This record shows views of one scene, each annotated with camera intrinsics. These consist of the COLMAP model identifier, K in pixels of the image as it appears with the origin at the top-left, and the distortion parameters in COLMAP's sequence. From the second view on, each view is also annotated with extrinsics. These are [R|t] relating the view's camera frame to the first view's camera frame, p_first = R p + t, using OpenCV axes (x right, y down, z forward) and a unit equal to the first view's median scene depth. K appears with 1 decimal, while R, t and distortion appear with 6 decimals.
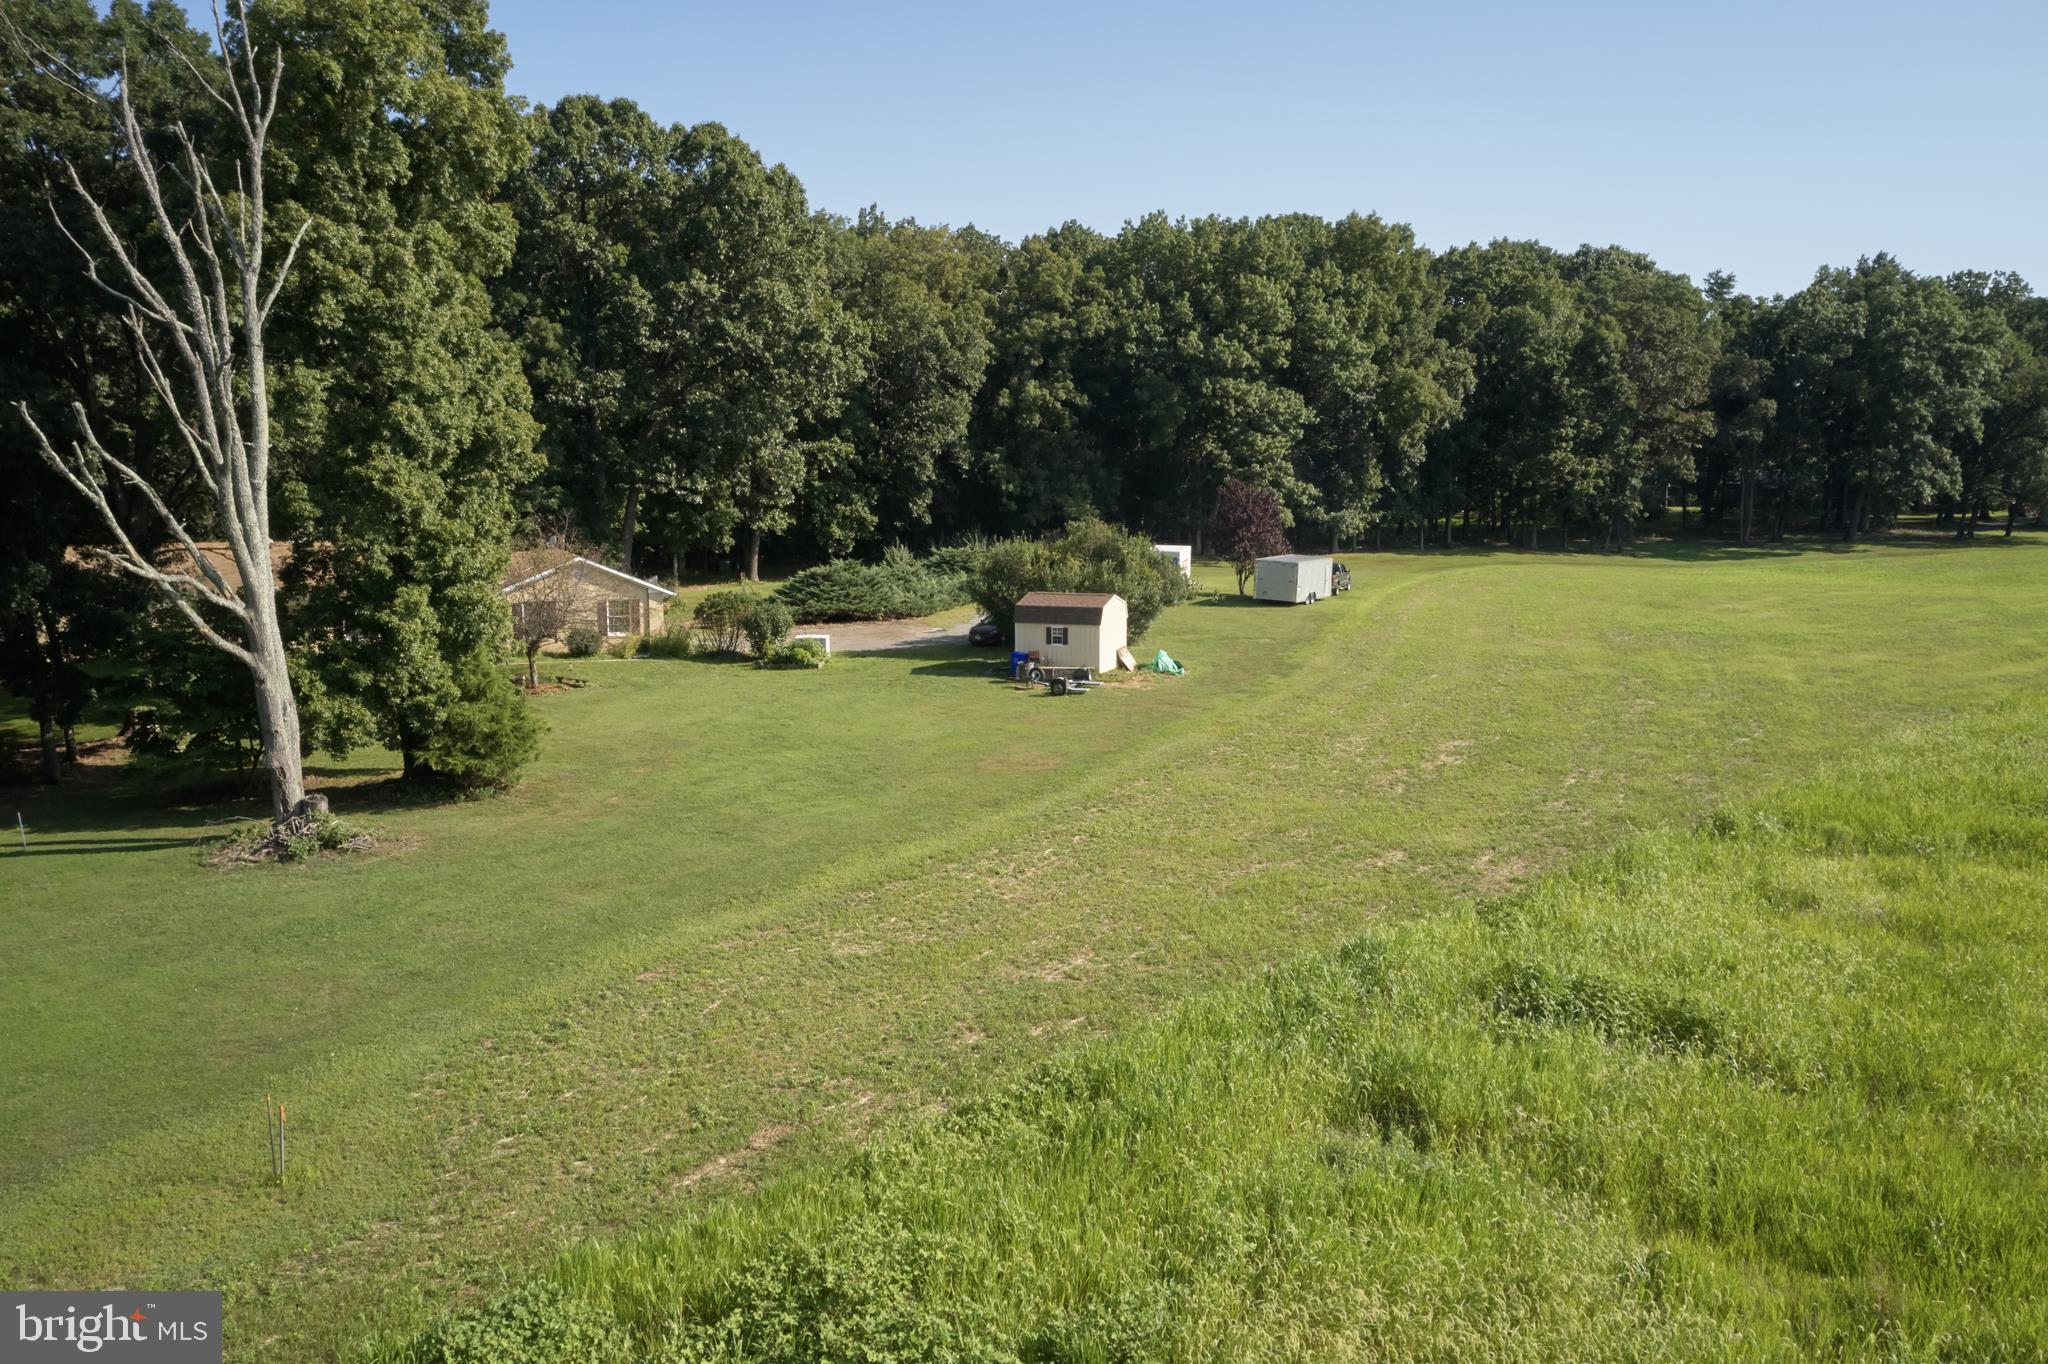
lens RADIAL K [[1627.3, 0, 1022.1], [0, 1627.3, 676.7], [0, 0, 1]] dist [-0.026447, 0.015664]
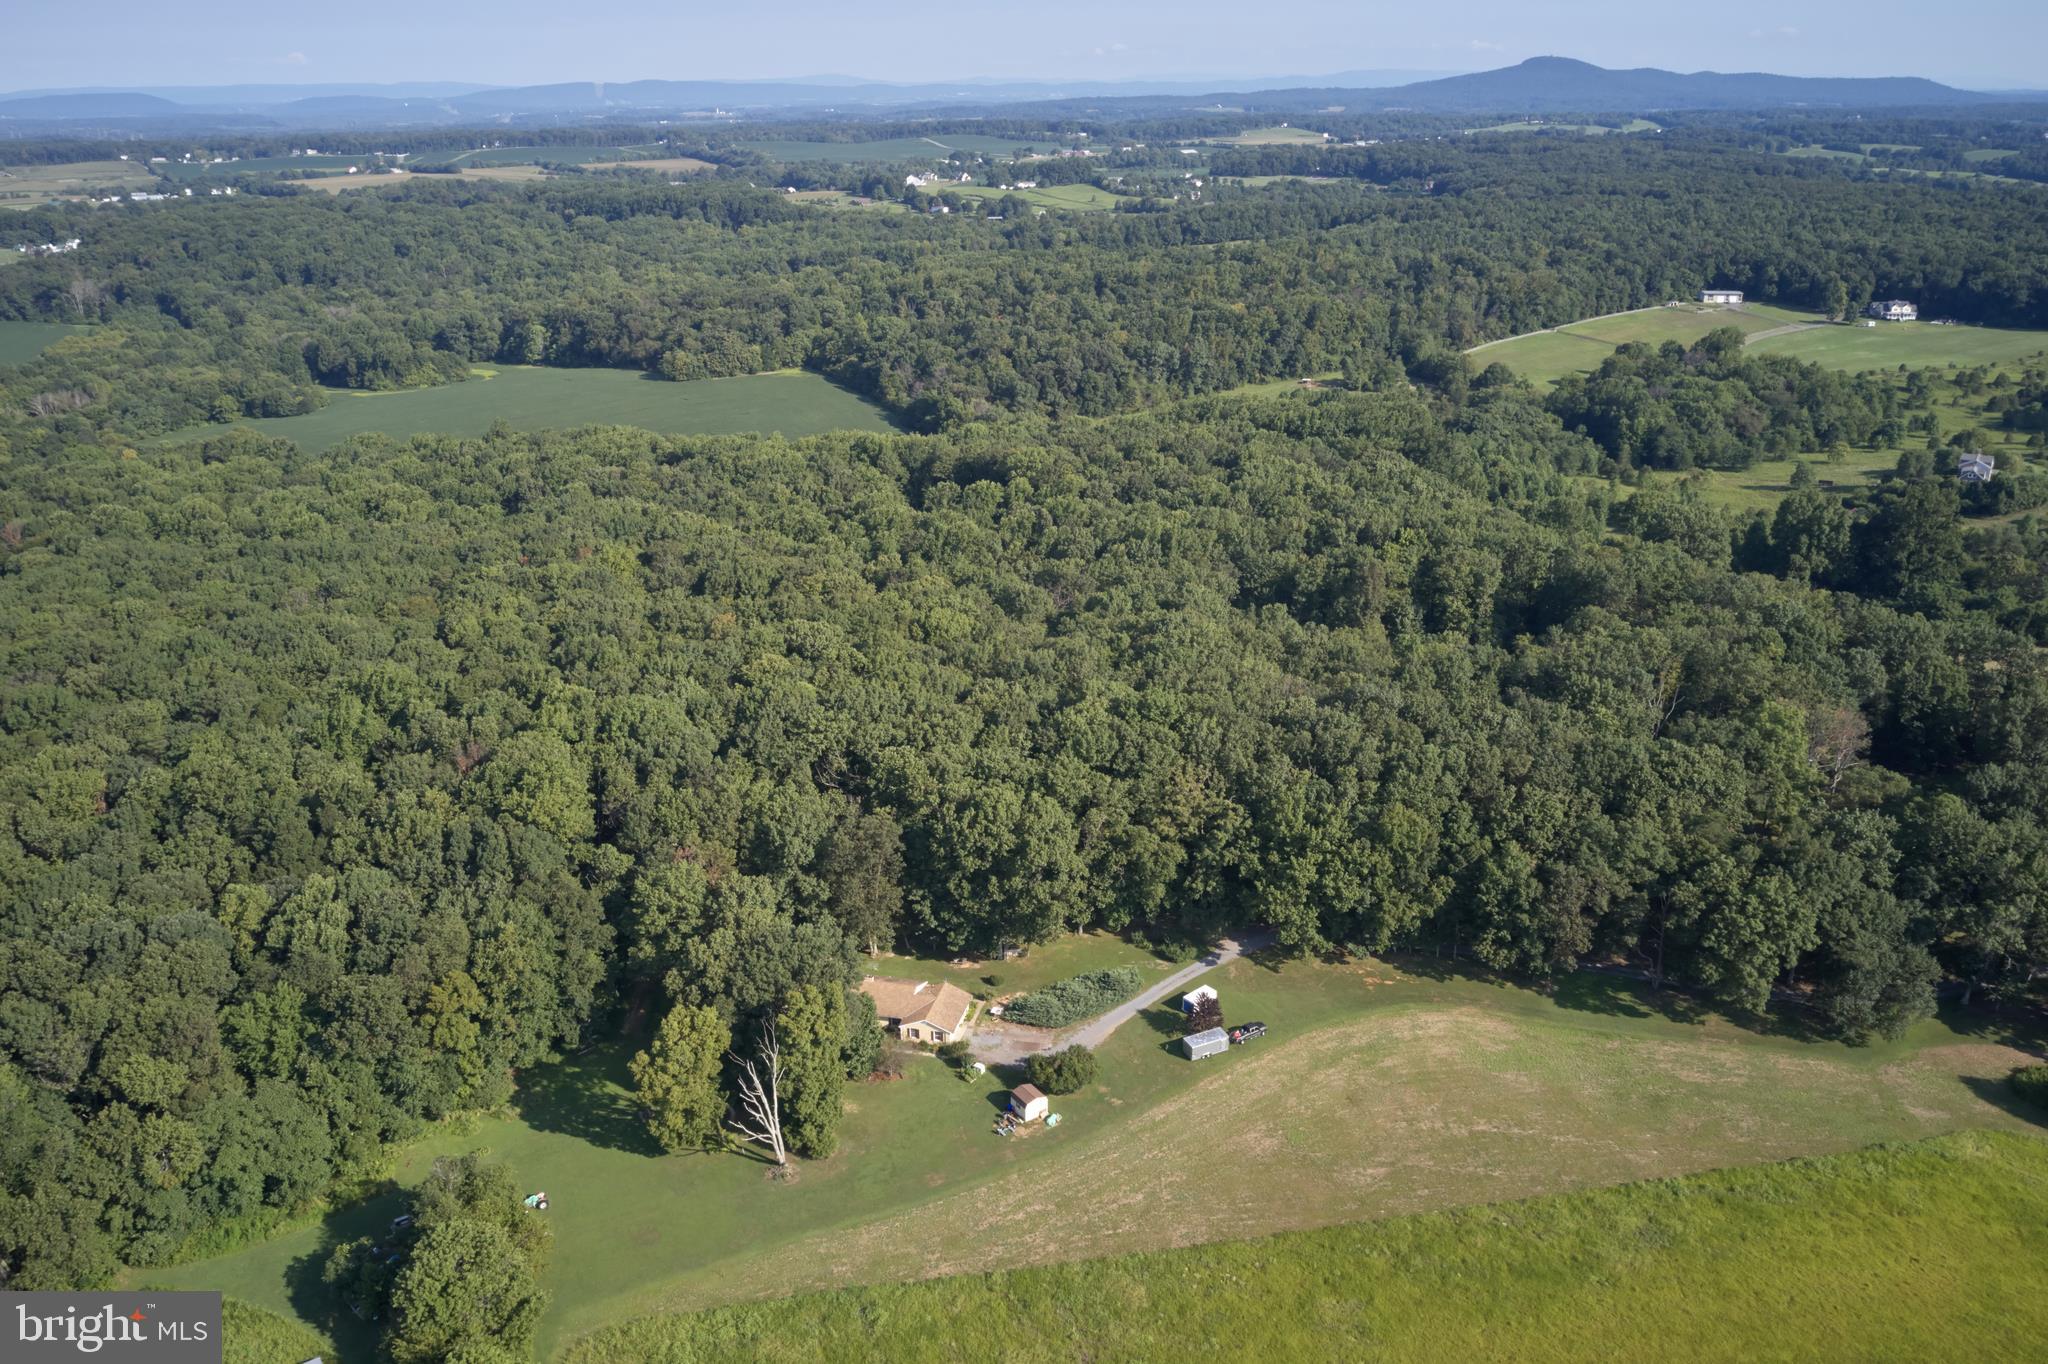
lens RADIAL K [[1627.3, 0, 1022.0], [0, 1627.3, 681.4], [0, 0, 1]] dist [-0.026447, 0.015664]
pose [[0.818682, 0.197238, -0.539311, 0.961003], [-0.066575, 0.965430, 0.252016, -0.991488], [0.570374, -0.170417, 0.803512, -0.890831]]
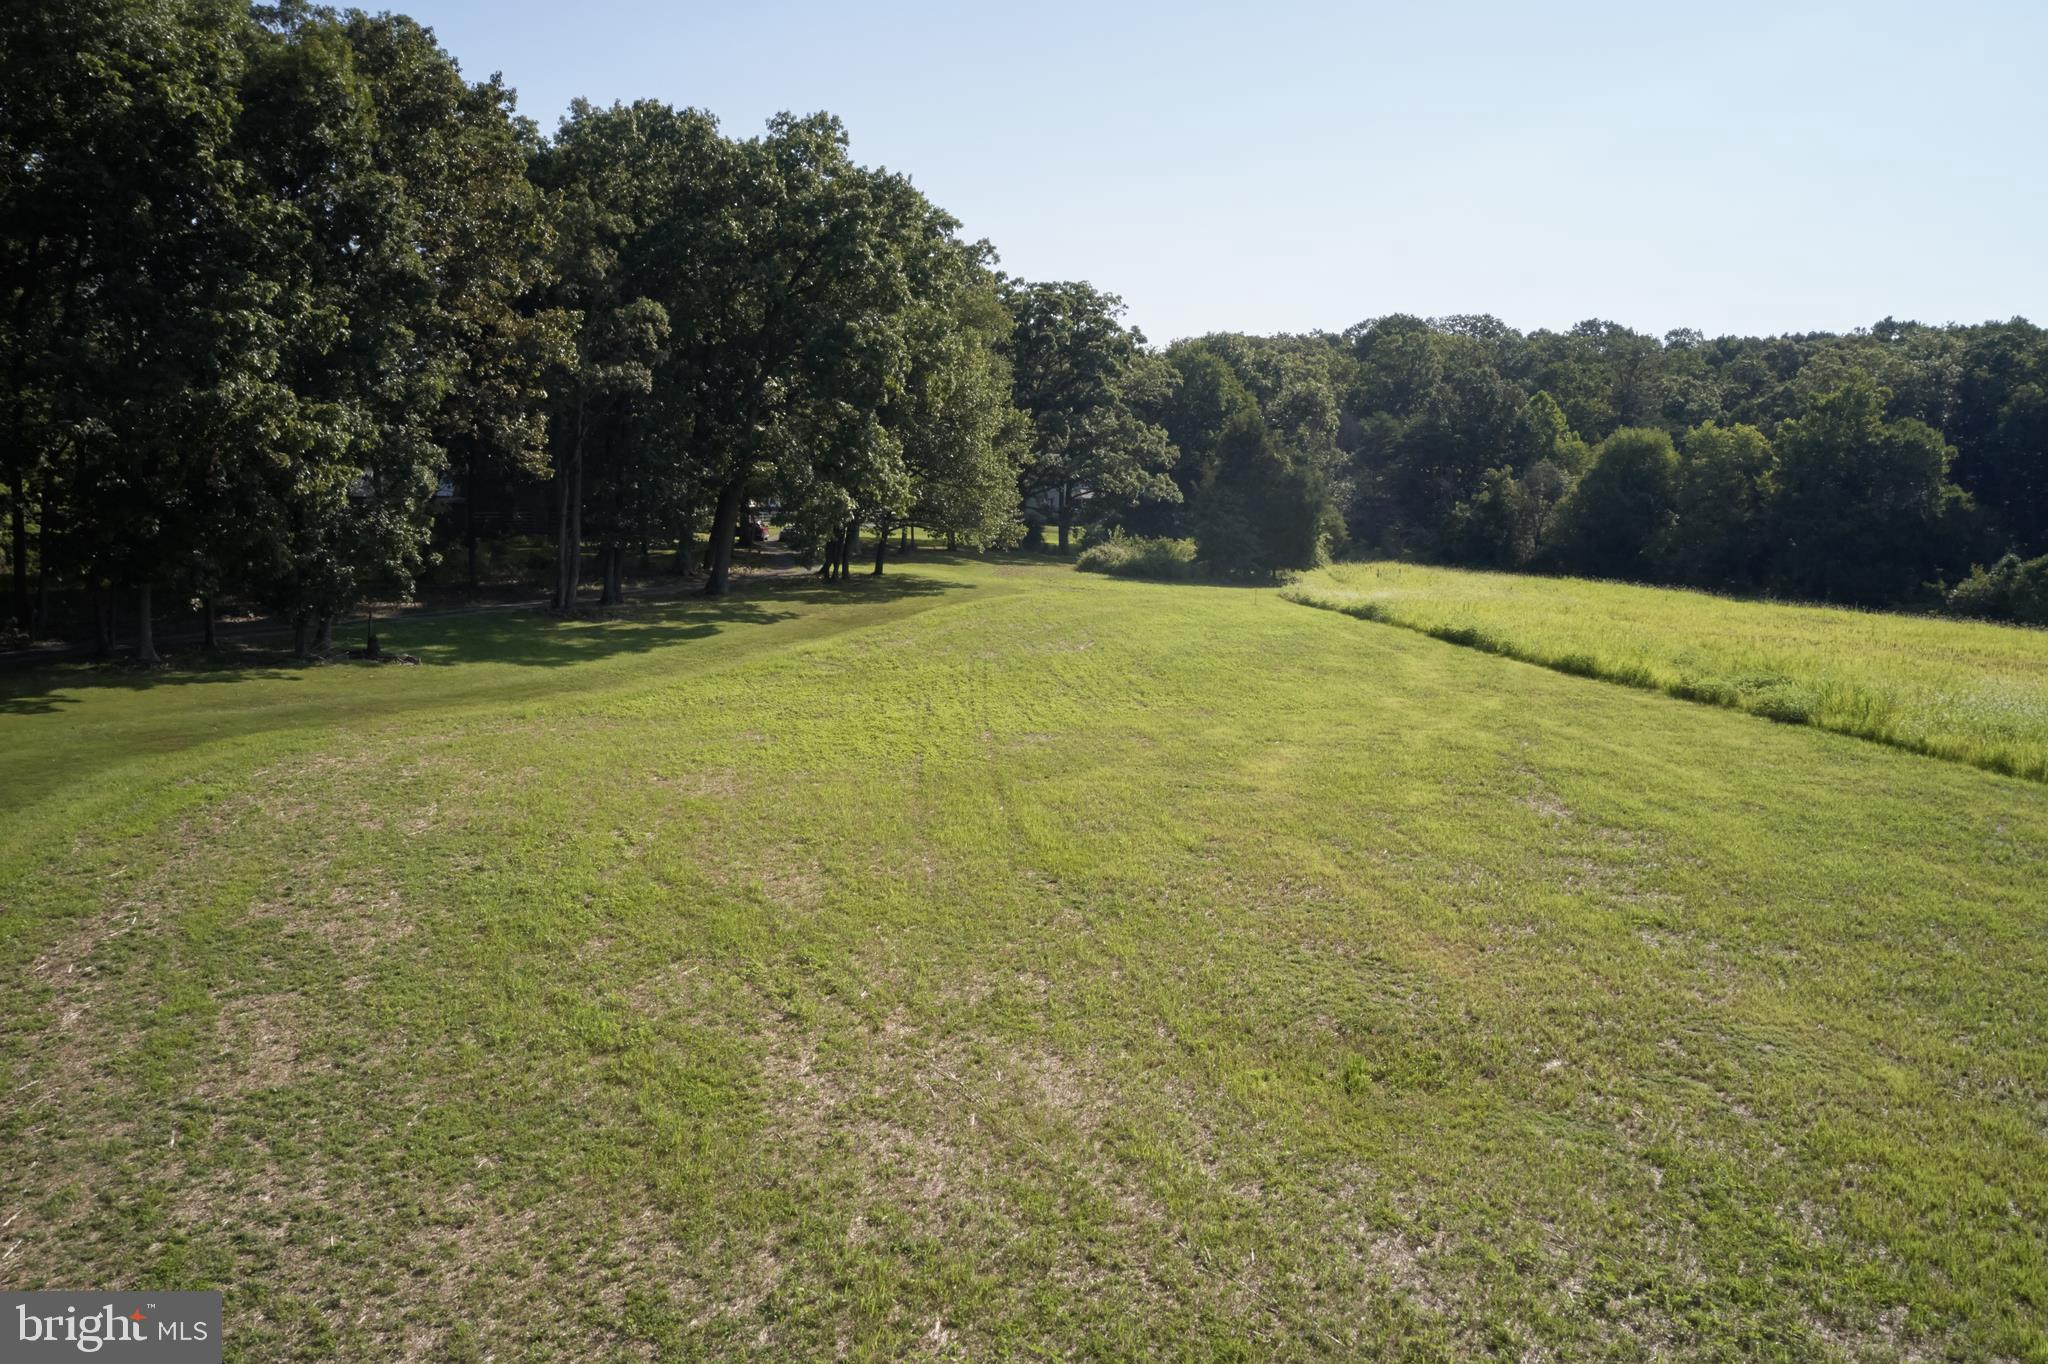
lens RADIAL K [[1627.3, 0, 1018.8], [0, 1627.3, 675.1], [0, 0, 1]] dist [-0.026447, 0.015664]
pose [[0.610650, -0.074341, 0.788403, 0.183489], [0.076427, 0.996469, 0.034764, -0.087351], [-0.788204, 0.039027, 0.614175, 0.757431]]
